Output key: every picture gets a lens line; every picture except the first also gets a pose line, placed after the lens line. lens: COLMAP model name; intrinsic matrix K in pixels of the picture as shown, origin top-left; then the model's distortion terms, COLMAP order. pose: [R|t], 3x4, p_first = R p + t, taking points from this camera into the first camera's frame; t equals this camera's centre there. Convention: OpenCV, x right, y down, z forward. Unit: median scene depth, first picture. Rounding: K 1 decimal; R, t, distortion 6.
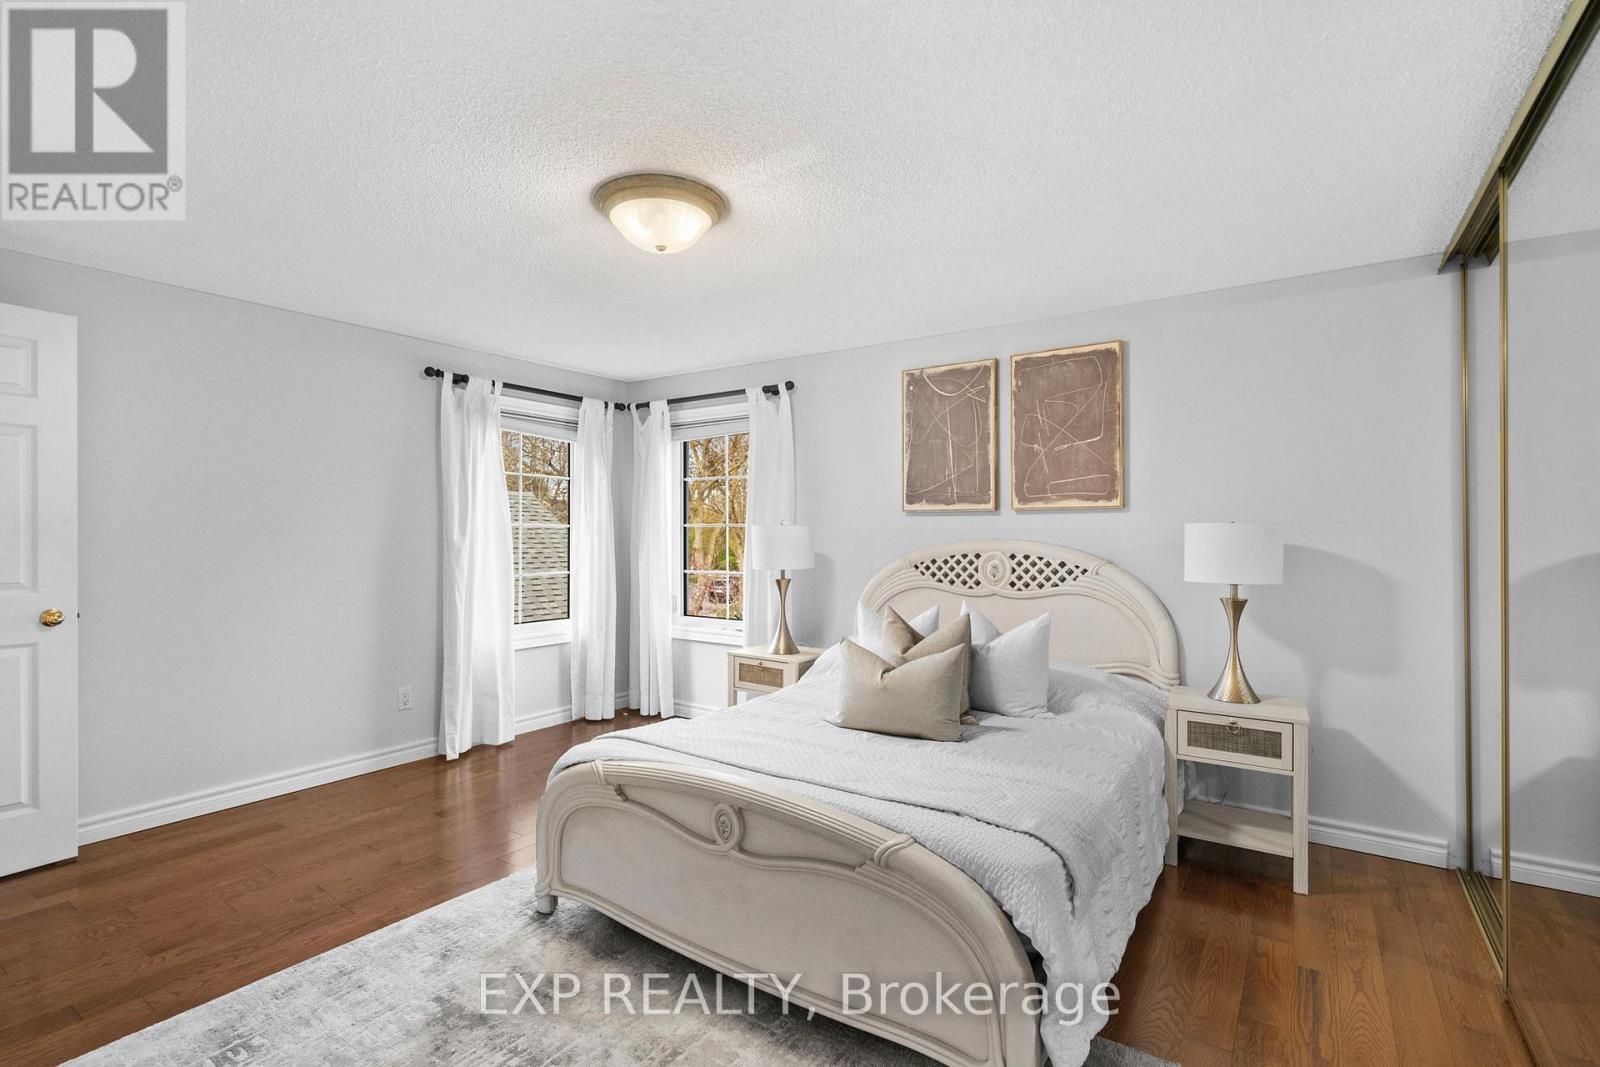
lens RADIAL K [[745.4, 0, 800.0], [0, 745.4, 533.5], [0, 0, 1]] dist [-0.002154, 0.000321]
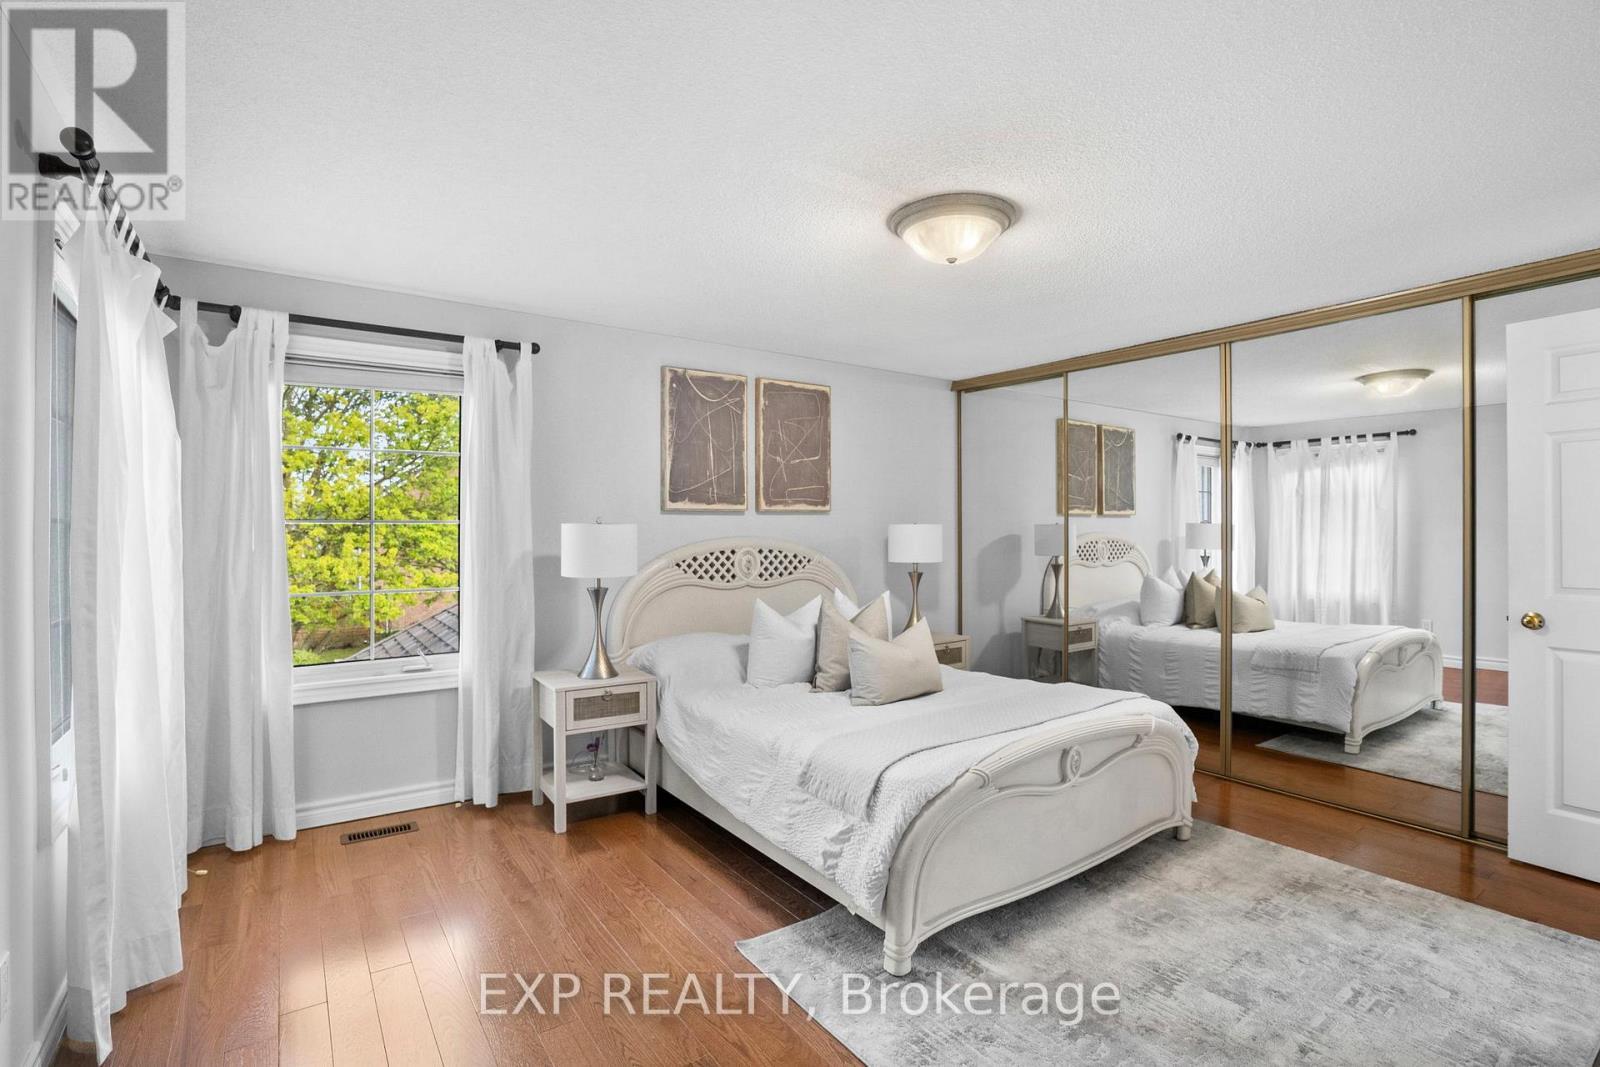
lens RADIAL K [[745.4, 0, 800.0], [0, 745.4, 533.5], [0, 0, 1]] dist [-0.002154, 0.000321]
pose [[0.367273, -0.005433, 0.930097, -0.746856], [0.009498, 0.999953, 0.002090, 0.001514], [-0.930065, 0.008066, 0.367308, 0.502992]]
